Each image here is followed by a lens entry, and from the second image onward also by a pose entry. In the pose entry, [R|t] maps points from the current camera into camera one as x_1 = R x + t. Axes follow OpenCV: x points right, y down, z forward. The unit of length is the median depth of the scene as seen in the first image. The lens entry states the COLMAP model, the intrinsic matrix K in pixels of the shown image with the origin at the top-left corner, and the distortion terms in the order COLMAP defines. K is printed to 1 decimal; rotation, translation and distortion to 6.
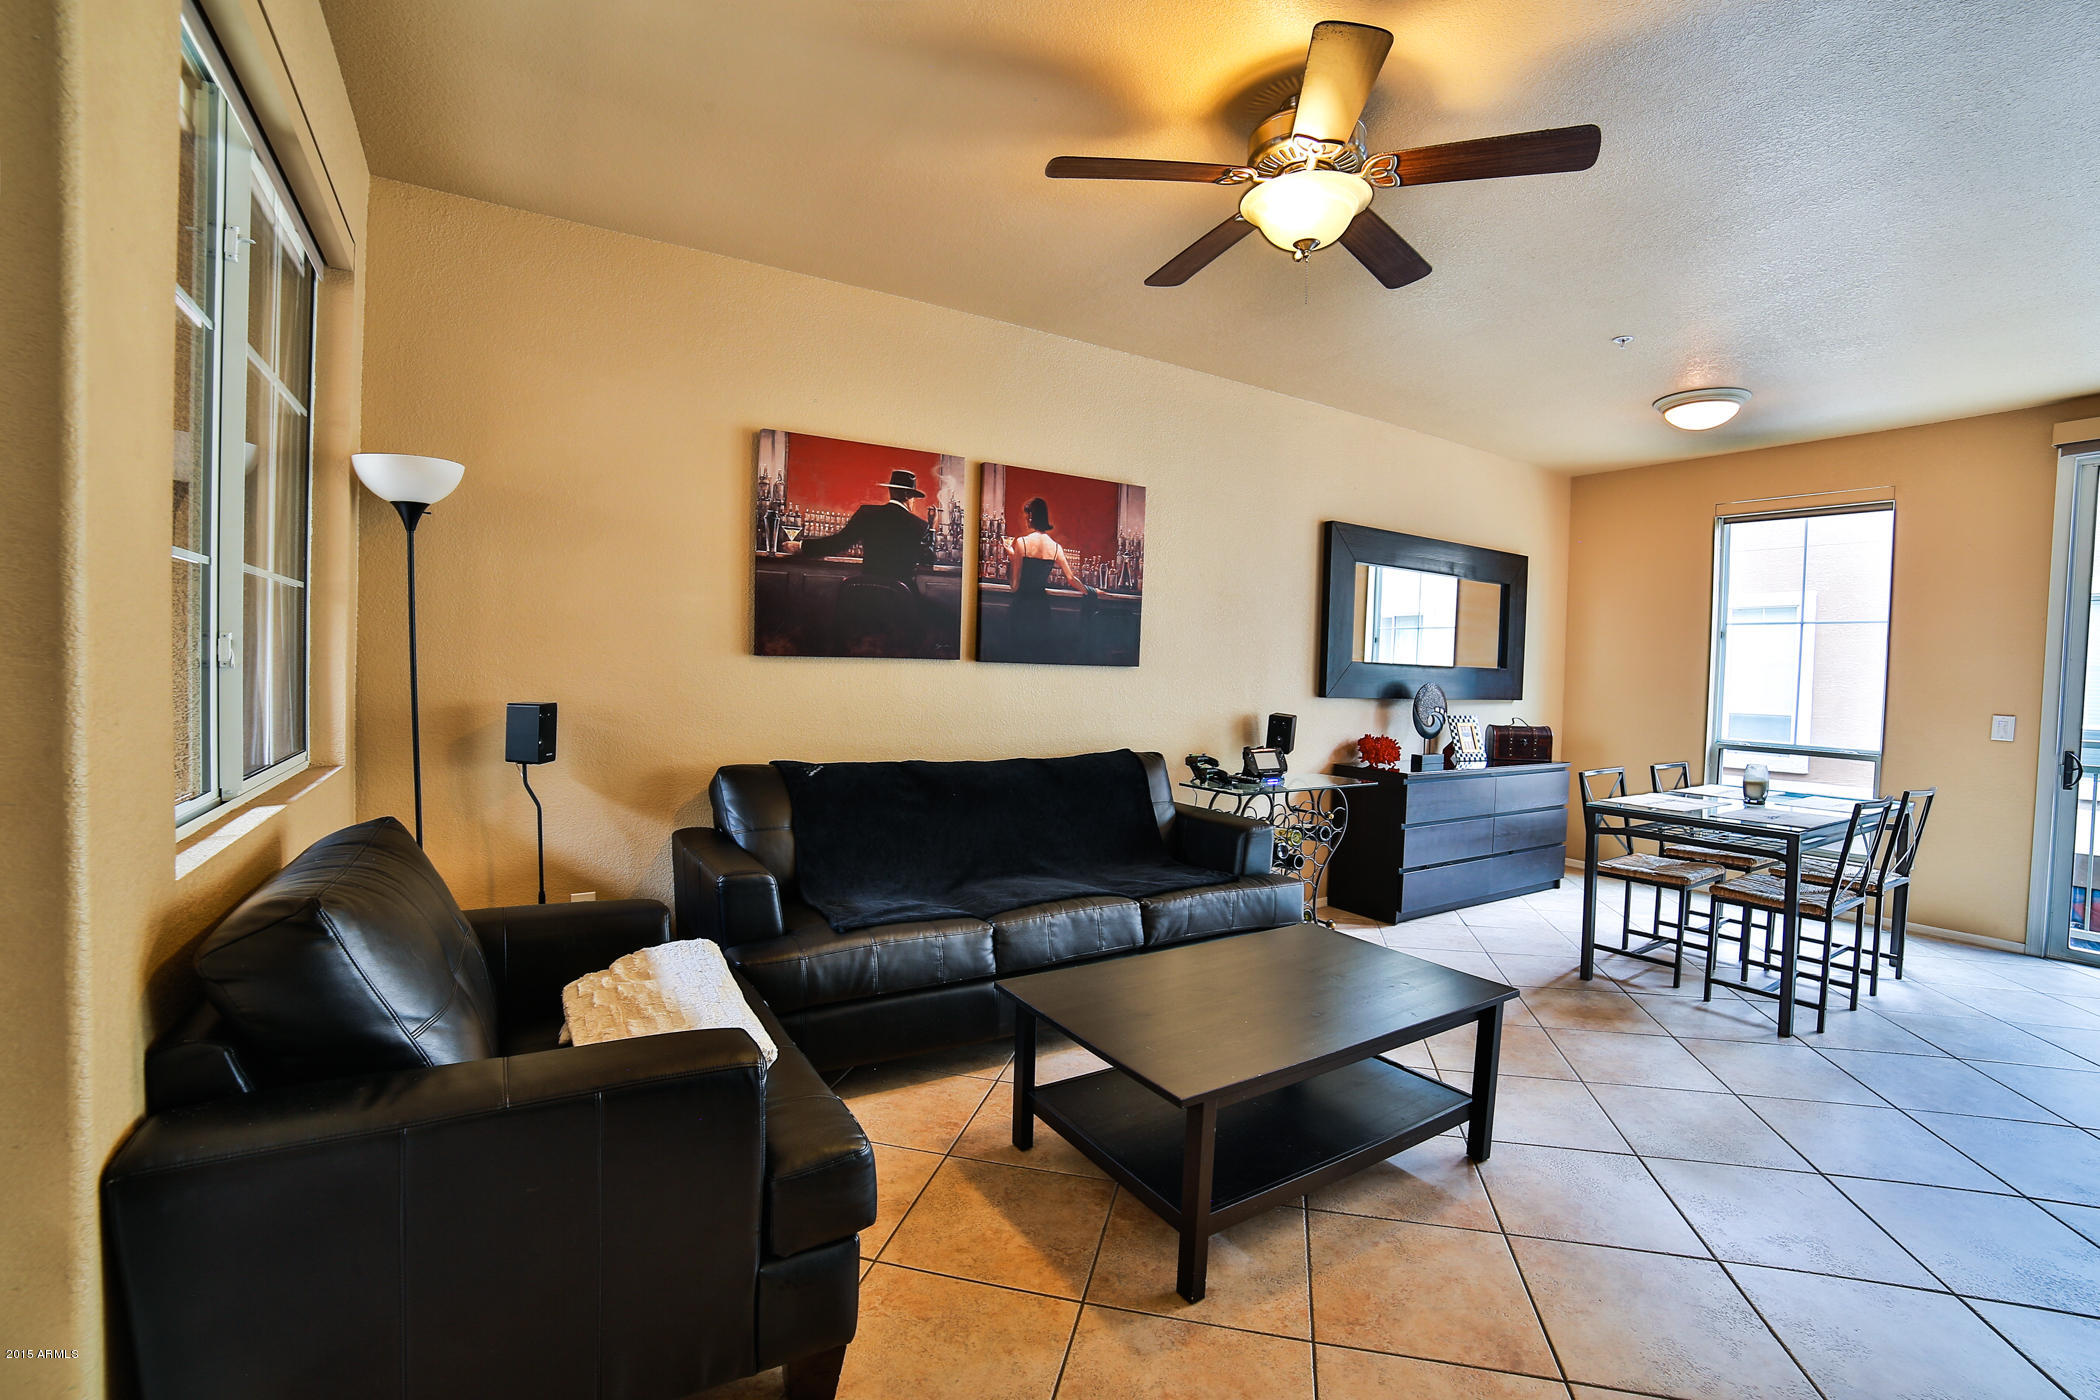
lens RADIAL K [[912.4, 0, 1056.8], [0, 912.4, 695.9], [0, 0, 1]] dist [-0.110317, 0.039744]
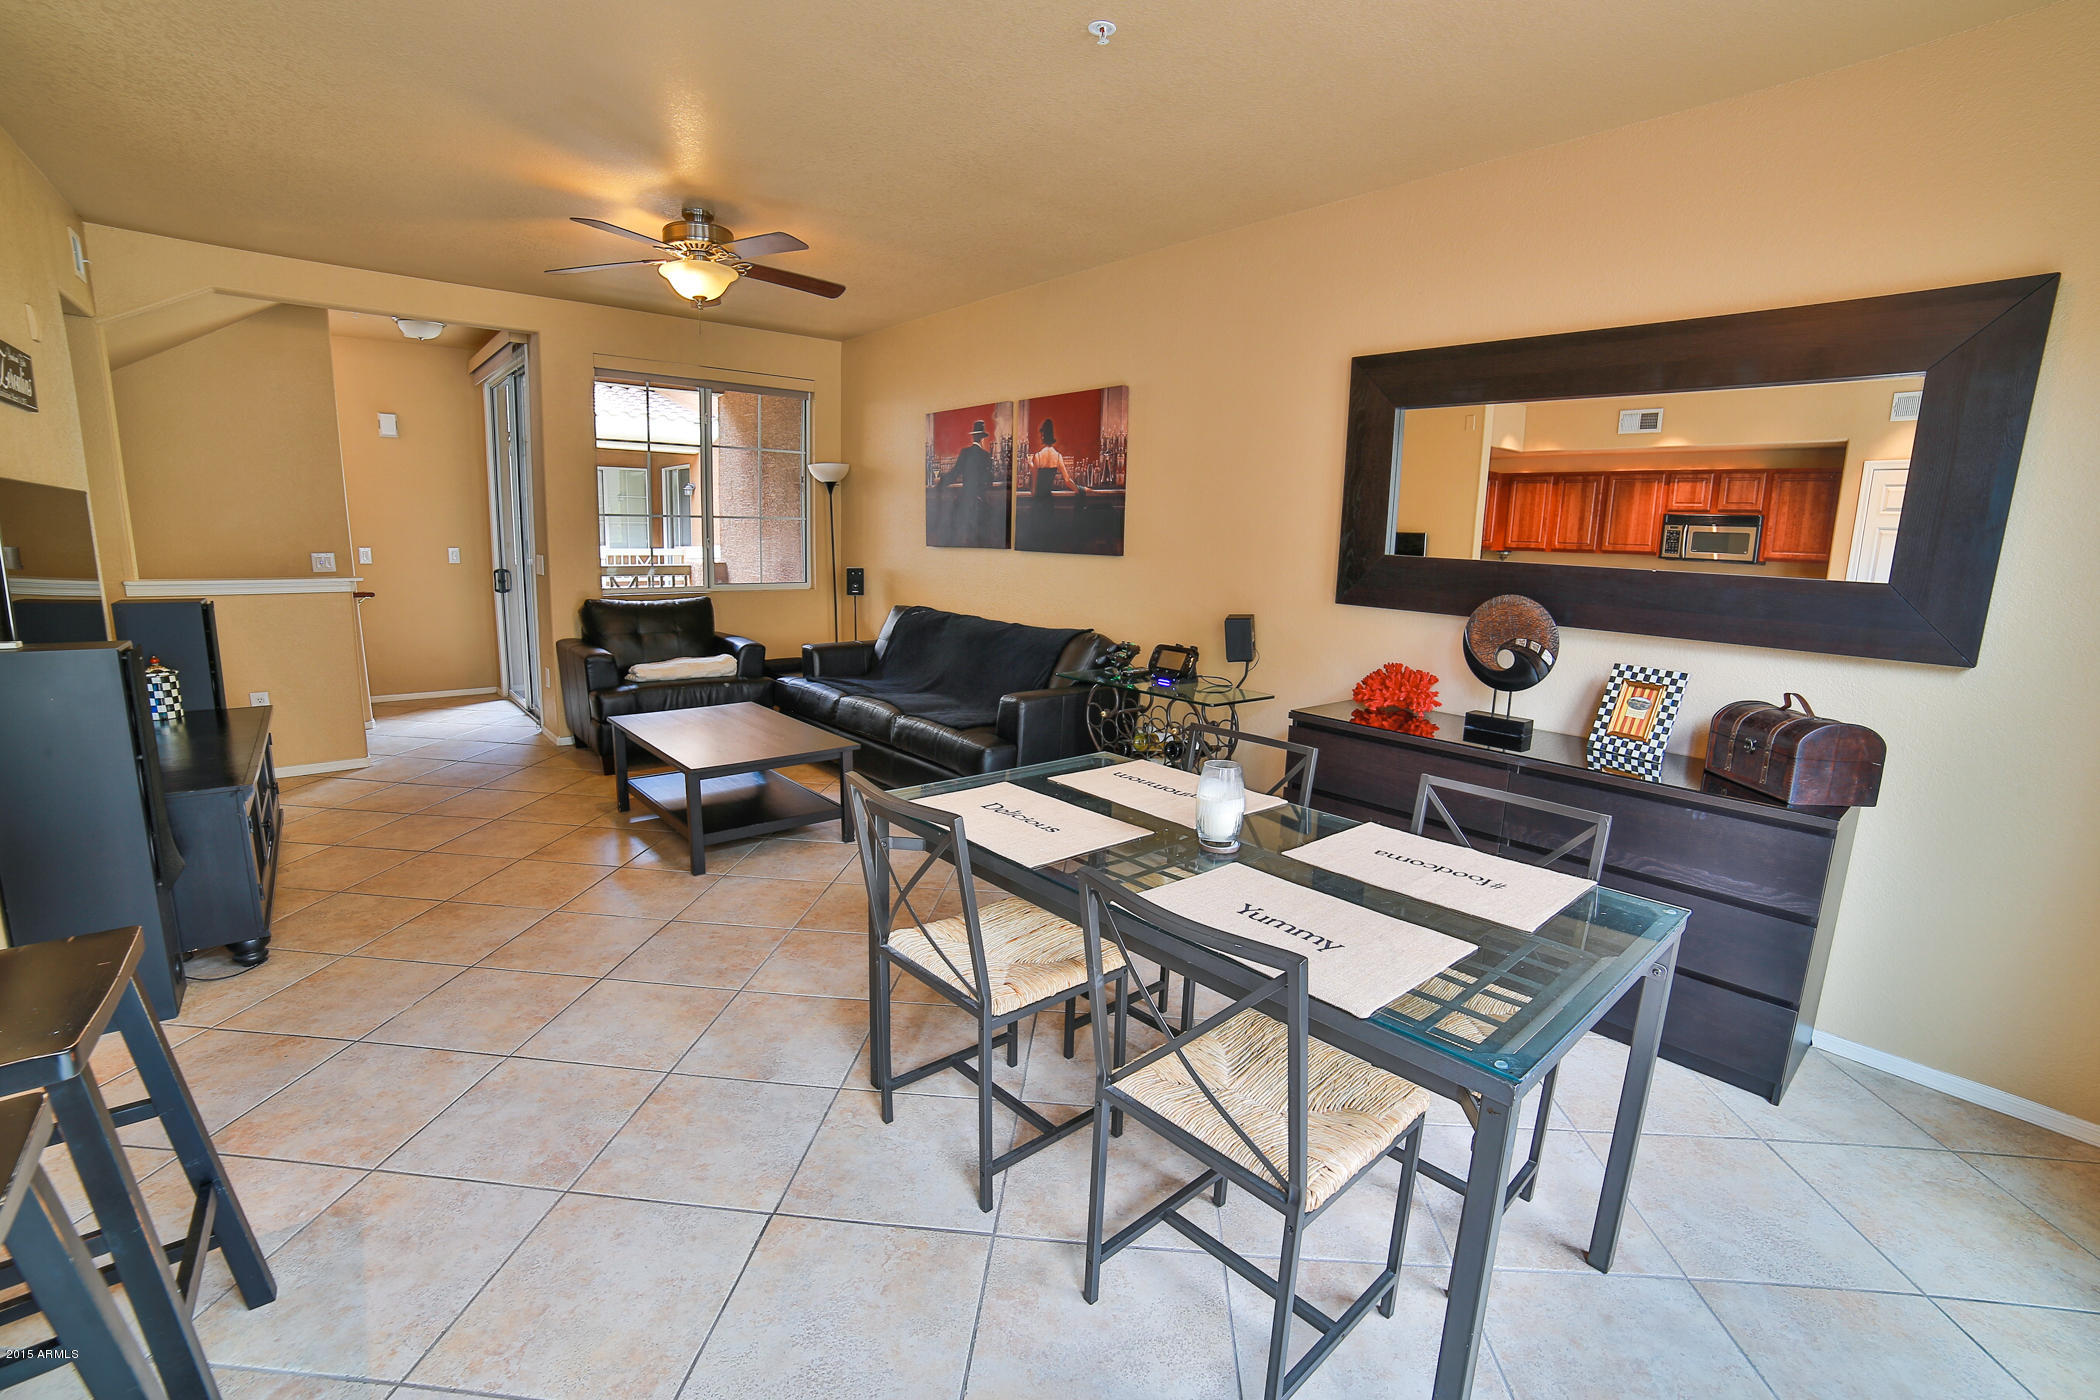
lens RADIAL K [[912.4, 0, 1056.8], [0, 912.4, 695.9], [0, 0, 1]] dist [-0.110317, 0.039744]
pose [[0.156806, 0.150606, -0.976079, 1.295123], [-0.058151, 0.987998, 0.143104, -0.020928], [0.985916, 0.034320, 0.163682, 0.852290]]
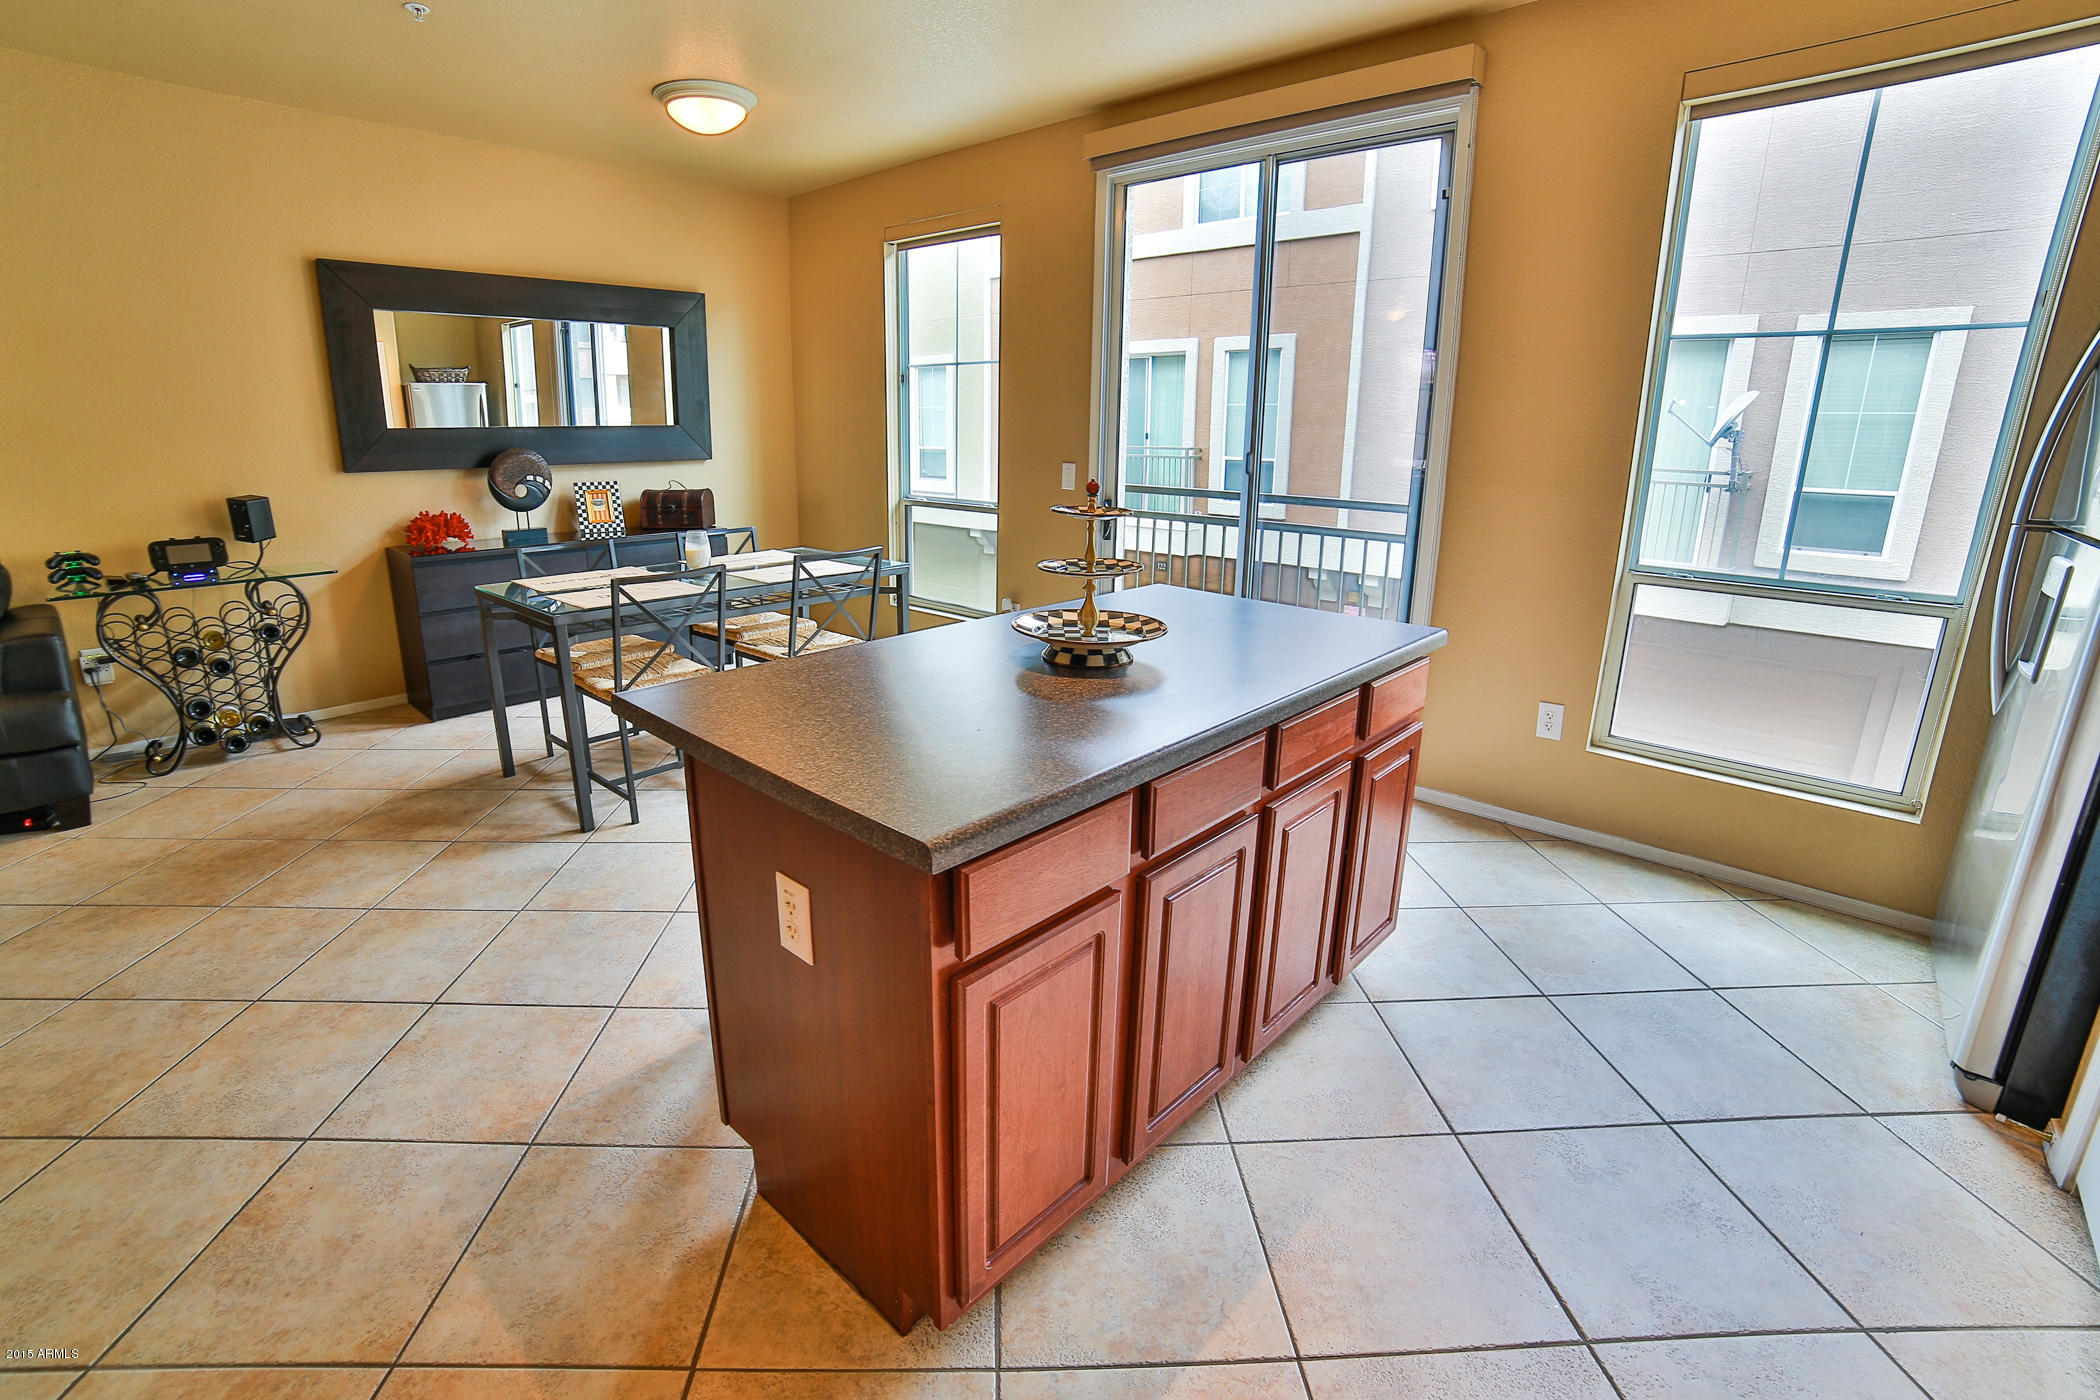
lens RADIAL K [[912.4, 0, 1056.8], [0, 912.4, 695.9], [0, 0, 1]] dist [-0.110317, 0.039744]
pose [[0.957745, -0.099255, 0.269950, 0.922894], [0.027294, 0.965697, 0.258232, 0.018730], [-0.286321, -0.239952, 0.927601, -0.015752]]
